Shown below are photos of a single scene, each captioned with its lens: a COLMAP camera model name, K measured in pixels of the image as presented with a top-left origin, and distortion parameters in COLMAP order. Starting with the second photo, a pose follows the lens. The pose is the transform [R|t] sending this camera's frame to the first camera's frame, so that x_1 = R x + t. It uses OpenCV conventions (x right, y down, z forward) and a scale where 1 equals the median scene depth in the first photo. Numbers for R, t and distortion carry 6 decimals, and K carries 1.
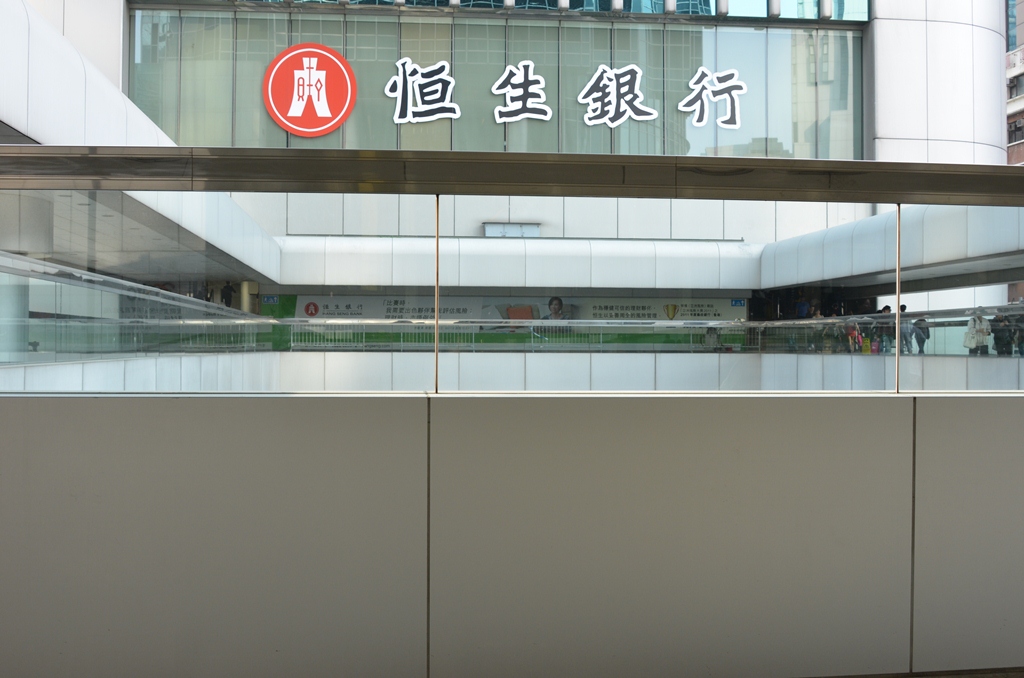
lens RADIAL K [[1215.0, 0, 512.0], [0, 1215.0, 339.0], [0, 0, 1]] dist [-0.074317, 0.013434]
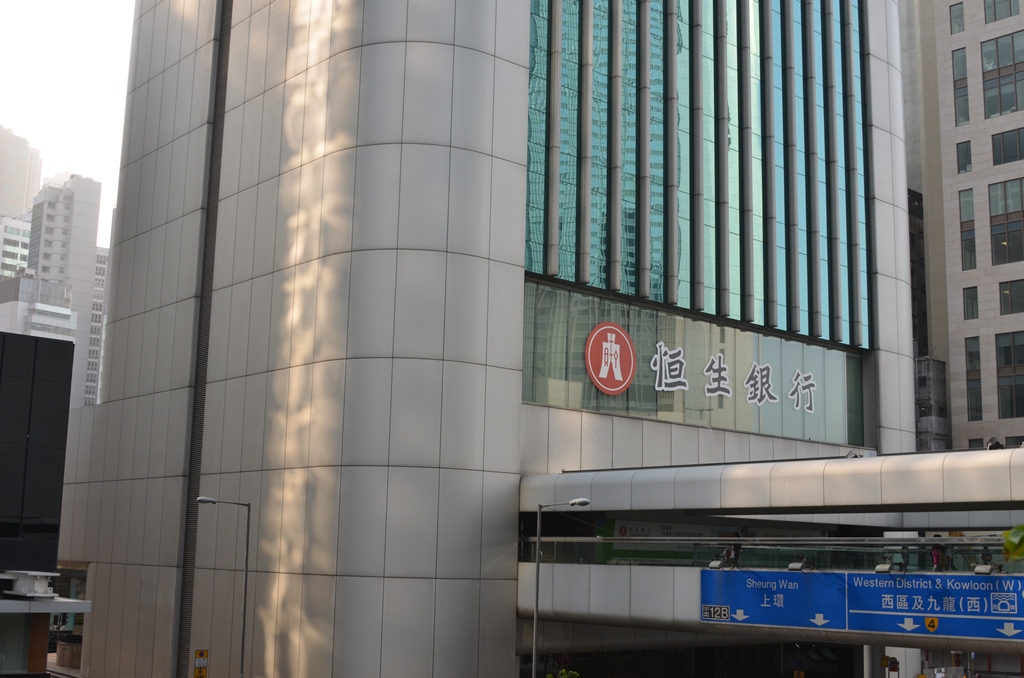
lens RADIAL K [[1215.0, 0, 512.0], [0, 1215.0, 339.0], [0, 0, 1]] dist [-0.074317, 0.013434]
pose [[0.821161, 0.120622, 0.557804, -0.960508], [-0.033566, 0.985925, -0.163787, -0.010695], [-0.569709, 0.115772, 0.813652, 0.004597]]
